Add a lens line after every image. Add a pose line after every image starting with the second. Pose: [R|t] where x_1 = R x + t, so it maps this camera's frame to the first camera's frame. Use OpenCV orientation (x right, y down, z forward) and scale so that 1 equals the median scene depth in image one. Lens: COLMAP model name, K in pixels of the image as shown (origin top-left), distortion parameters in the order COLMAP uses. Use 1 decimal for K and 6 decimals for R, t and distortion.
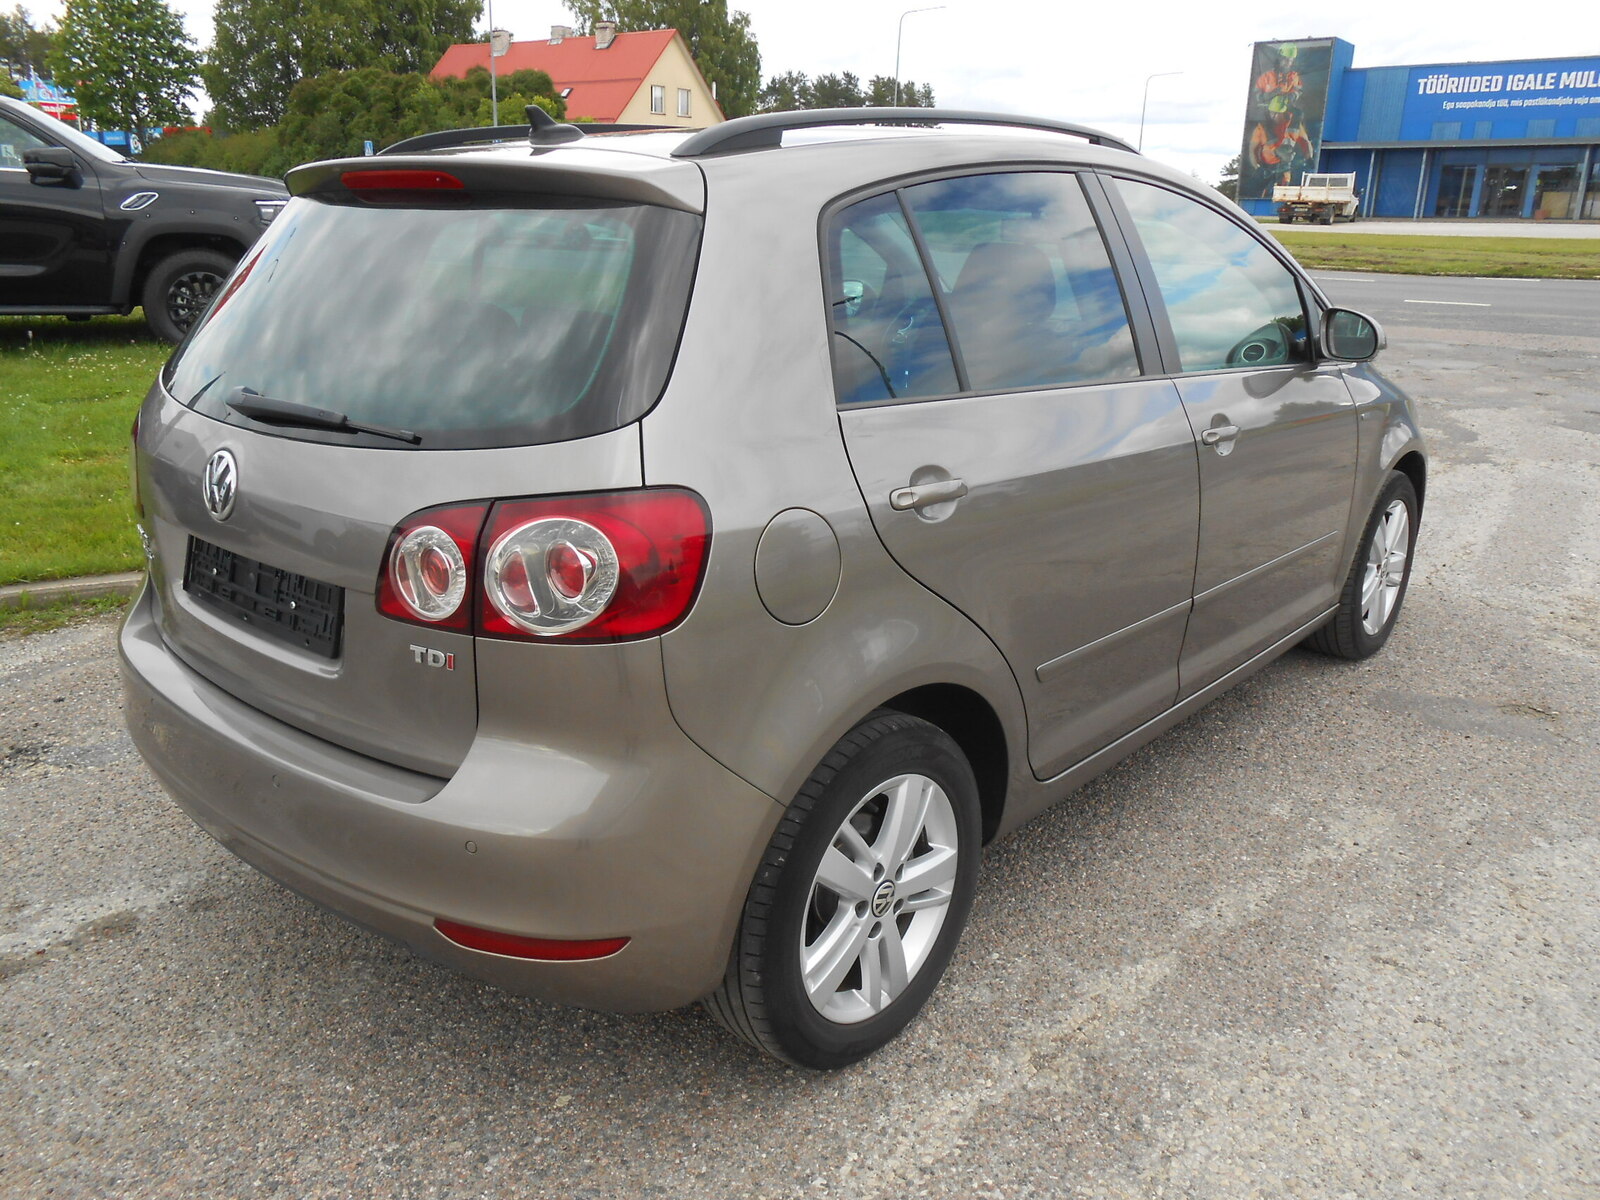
lens RADIAL K [[1179.6, 0, 800.0], [0, 1179.6, 600.0], [0, 0, 1]] dist [0.005480, 0.002996]
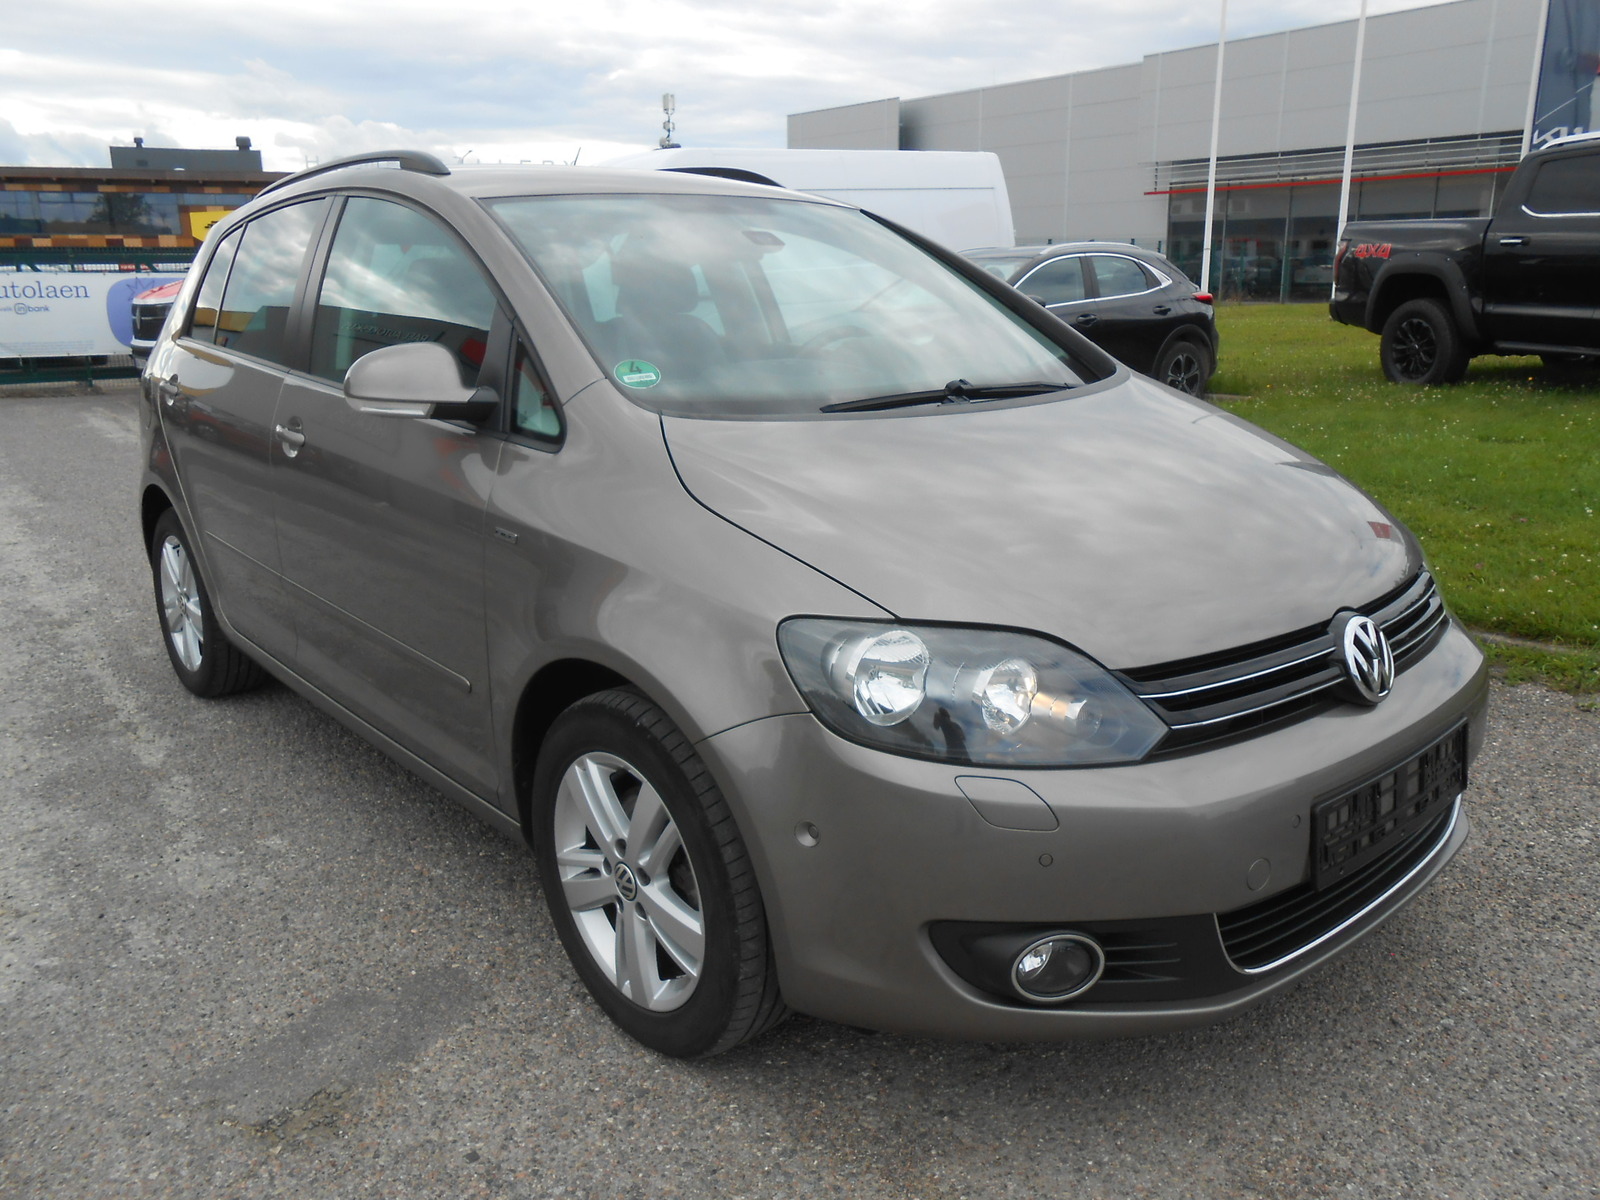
lens RADIAL K [[1179.6, 0, 800.0], [0, 1179.6, 600.0], [0, 0, 1]] dist [0.005480, 0.002996]
pose [[-0.084570, 0.272464, -0.958442, 1.419009], [-0.311136, 0.906571, 0.285172, -0.471082], [0.946595, 0.322323, 0.008105, 1.523808]]
